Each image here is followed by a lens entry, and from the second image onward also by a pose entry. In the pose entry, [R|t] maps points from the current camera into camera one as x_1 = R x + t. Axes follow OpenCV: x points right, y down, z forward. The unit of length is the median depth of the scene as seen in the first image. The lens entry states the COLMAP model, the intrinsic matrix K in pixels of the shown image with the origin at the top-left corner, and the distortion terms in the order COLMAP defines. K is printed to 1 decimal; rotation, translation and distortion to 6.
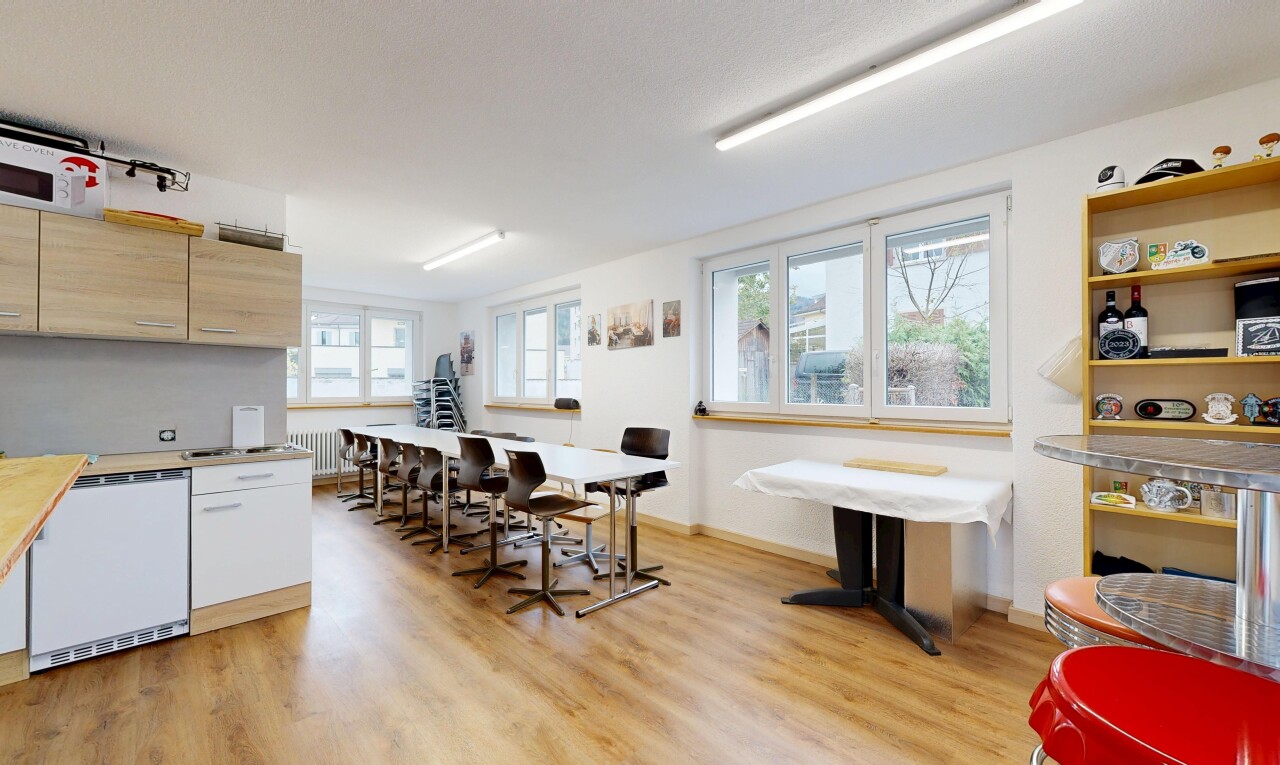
lens RADIAL K [[499.5, 0, 642.0], [0, 499.5, 383.9], [0, 0, 1]] dist [-0.000697, -0.000114]
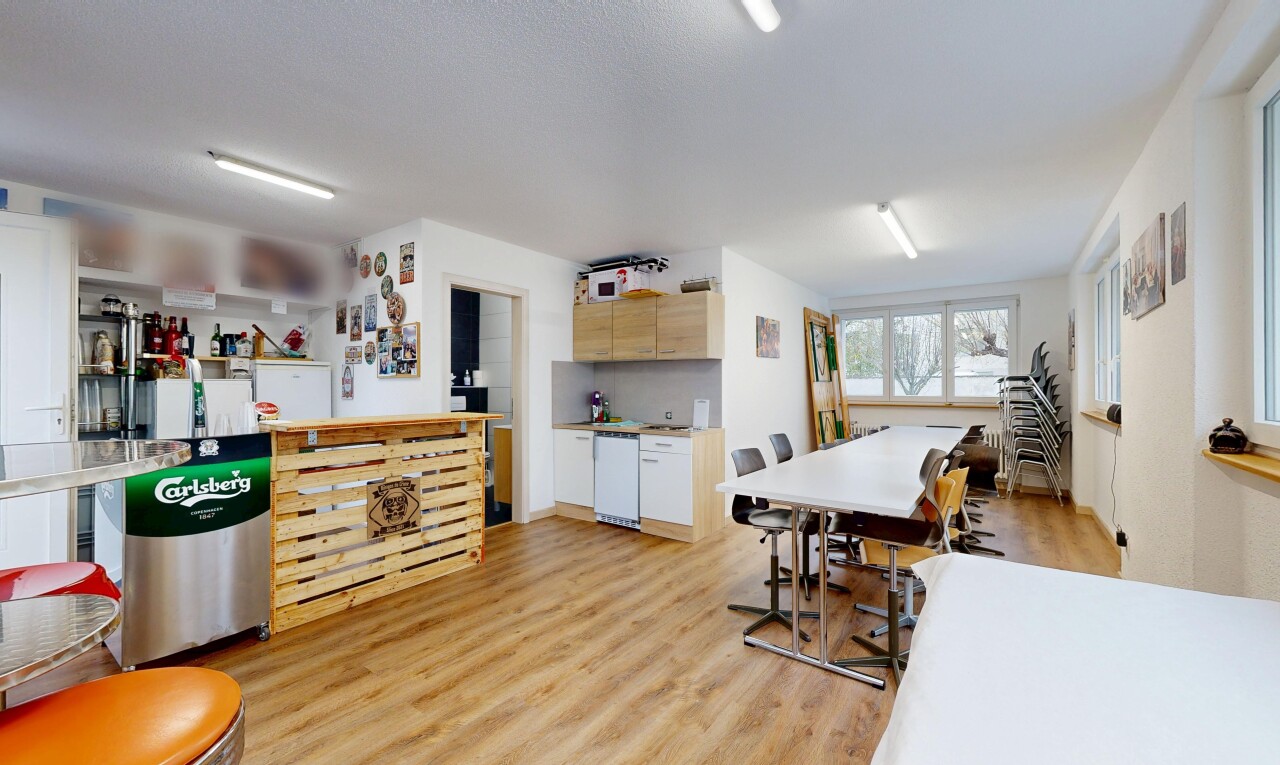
lens RADIAL K [[499.5, 0, 642.1], [0, 499.5, 385.8], [0, 0, 1]] dist [-0.000697, -0.000114]
pose [[0.160284, -0.001368, -0.987070, 0.794791], [0.007697, 0.999970, -0.000136, 0.003468], [0.987041, -0.007576, 0.160290, 0.735588]]
